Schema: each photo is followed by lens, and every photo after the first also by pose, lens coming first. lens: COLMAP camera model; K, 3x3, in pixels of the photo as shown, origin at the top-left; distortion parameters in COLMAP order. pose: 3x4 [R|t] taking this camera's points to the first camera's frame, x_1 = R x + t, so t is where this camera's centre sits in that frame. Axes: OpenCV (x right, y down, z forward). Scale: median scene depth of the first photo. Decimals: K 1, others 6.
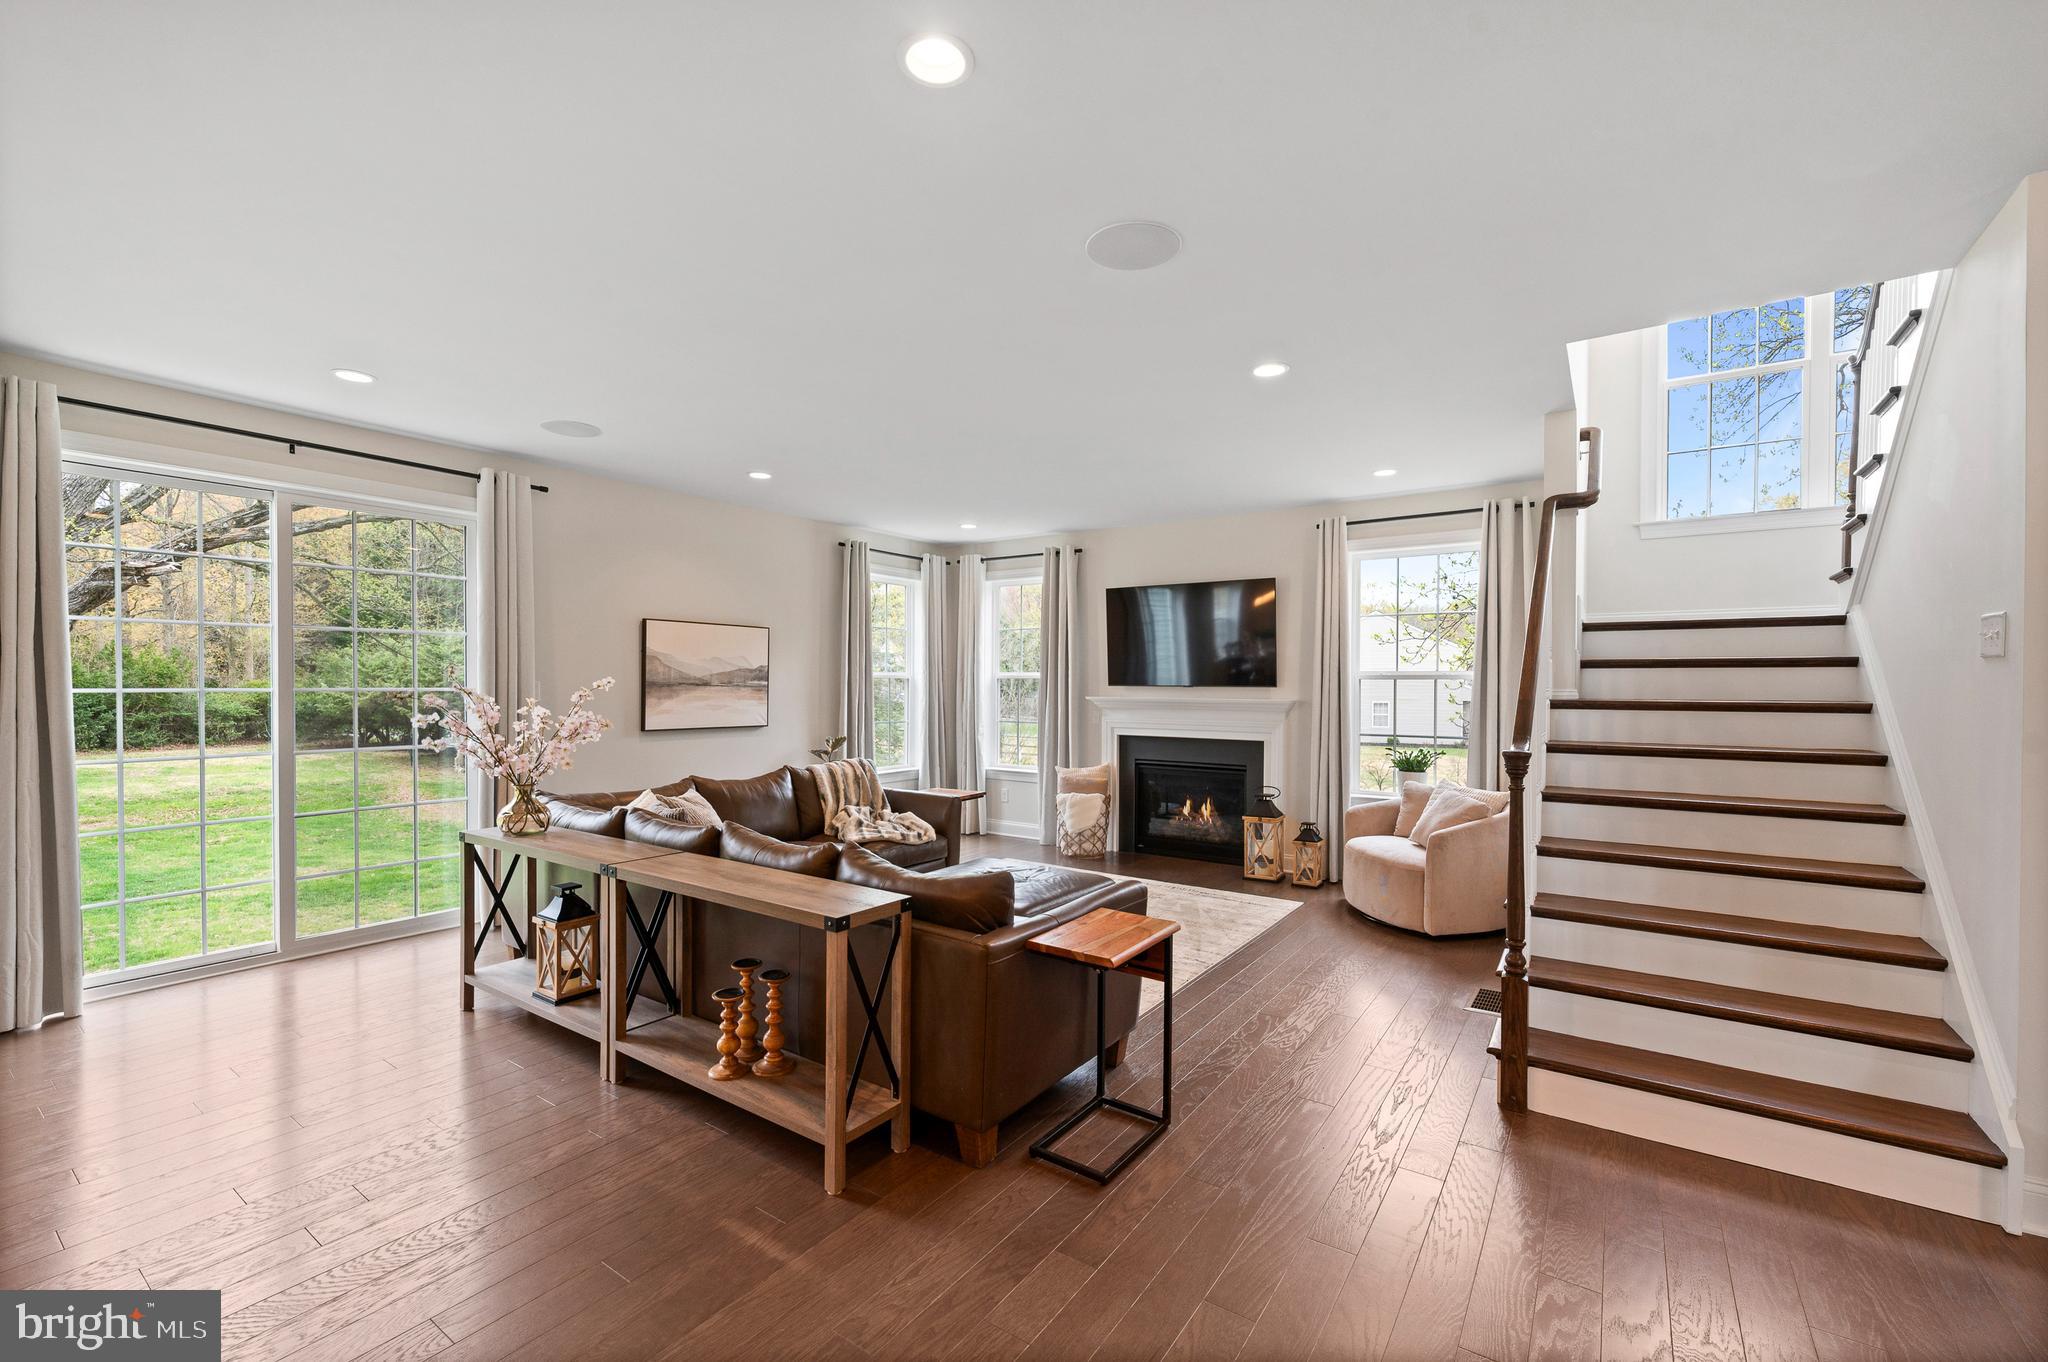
lens RADIAL K [[846.4, 0, 1029.4], [0, 846.4, 684.5], [0, 0, 1]] dist [-0.007440, -0.000372]
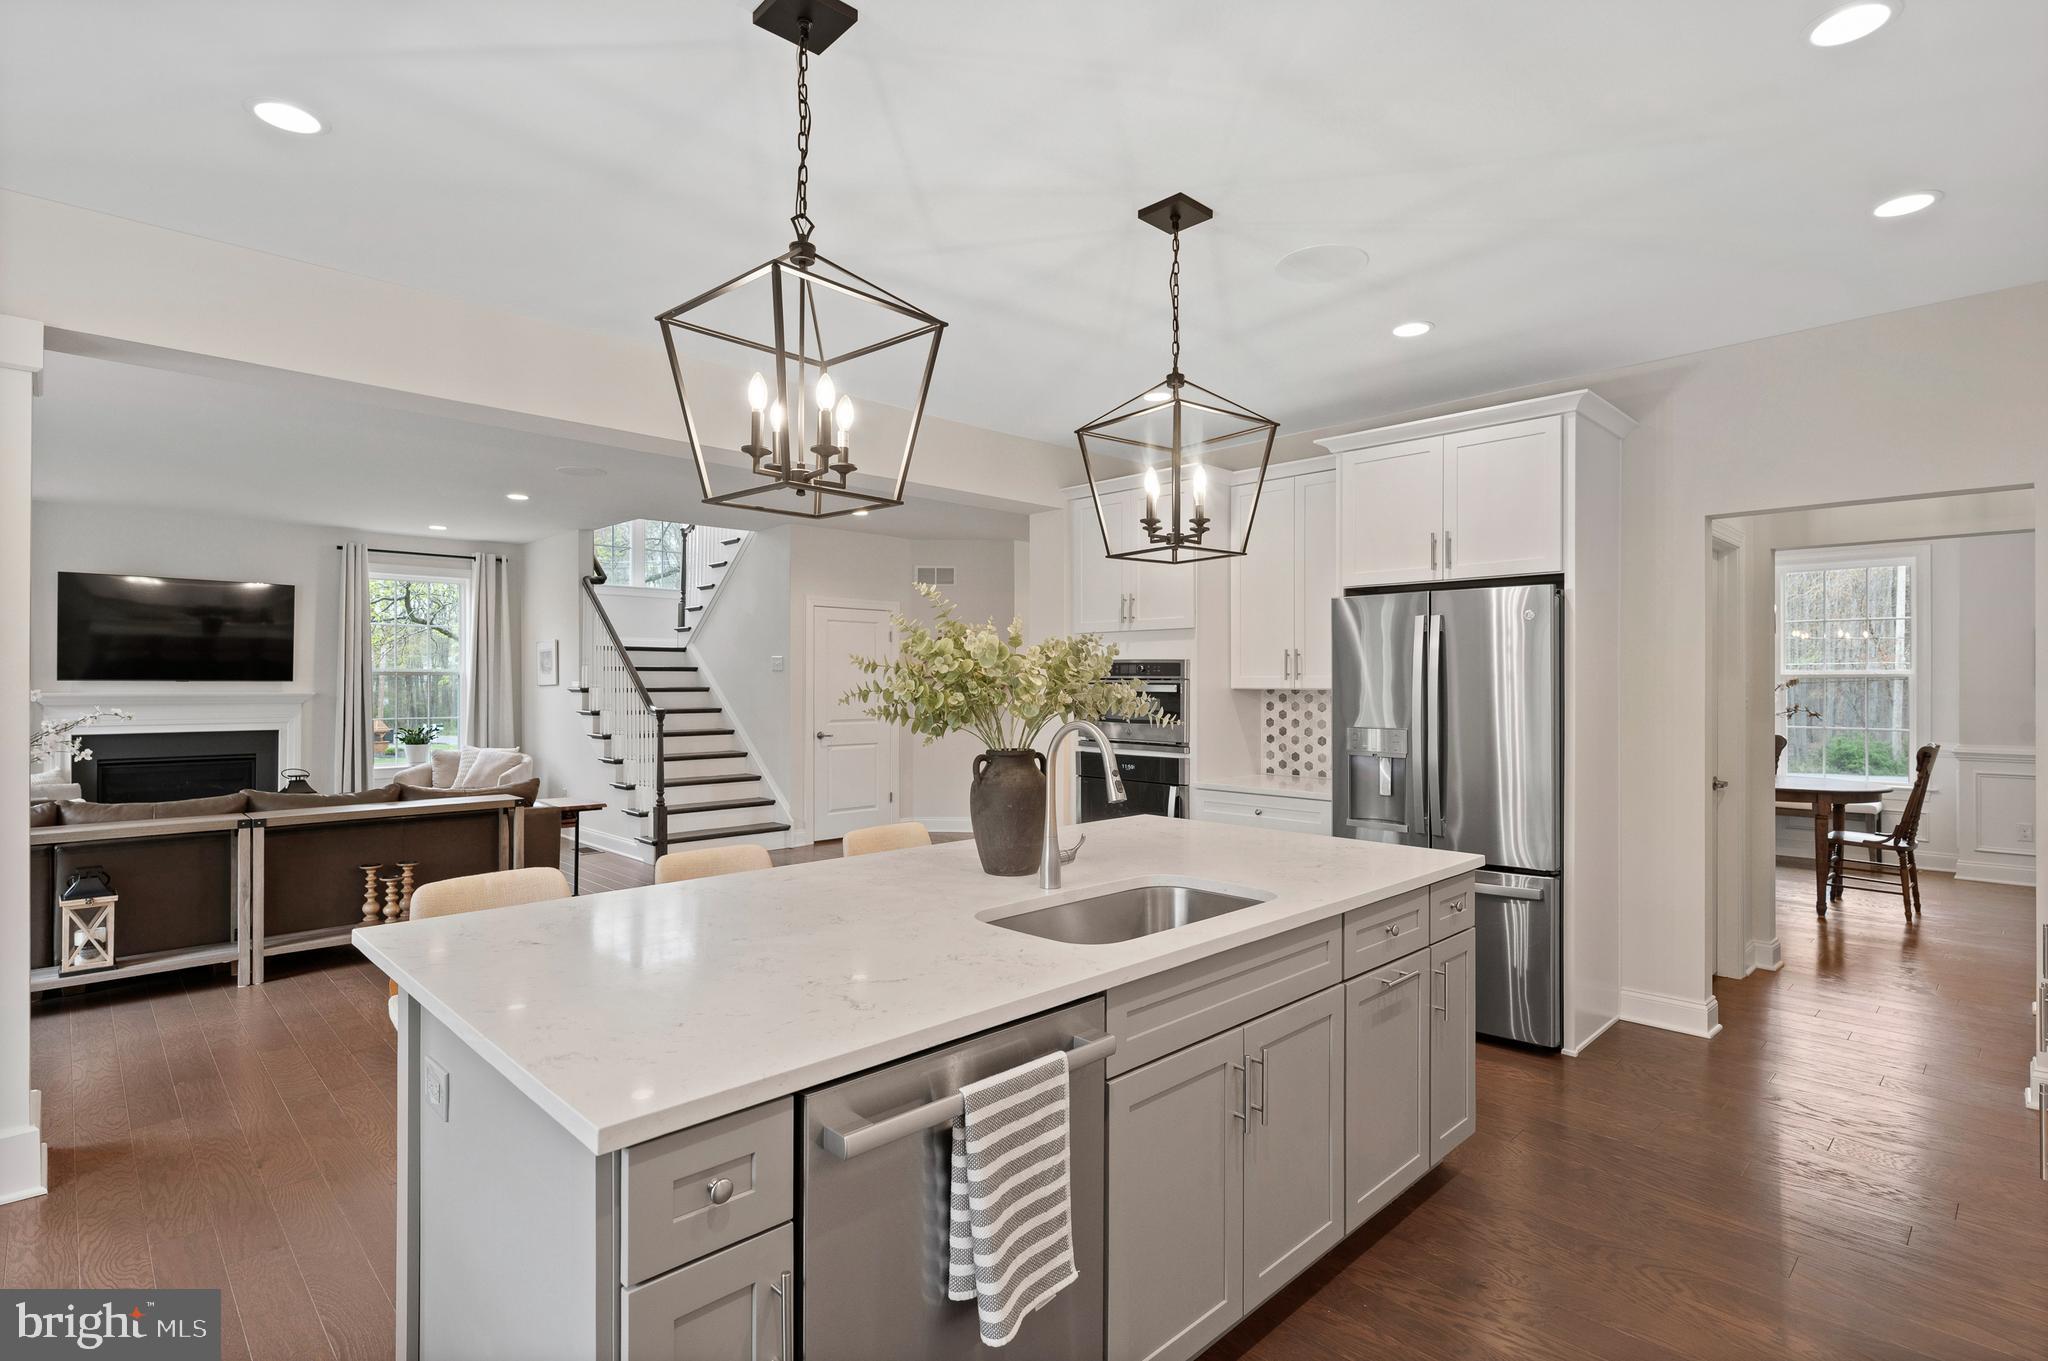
lens RADIAL K [[992.8, 0, 1029.3], [0, 992.8, 678.6], [0, 0, 1]] dist [0.003705, 0.000280]
pose [[0.191458, -0.002664, 0.981497, -0.903294], [-0.001715, 0.999994, 0.003049, -0.006894], [-0.981499, -0.002267, 0.191452, -0.244037]]
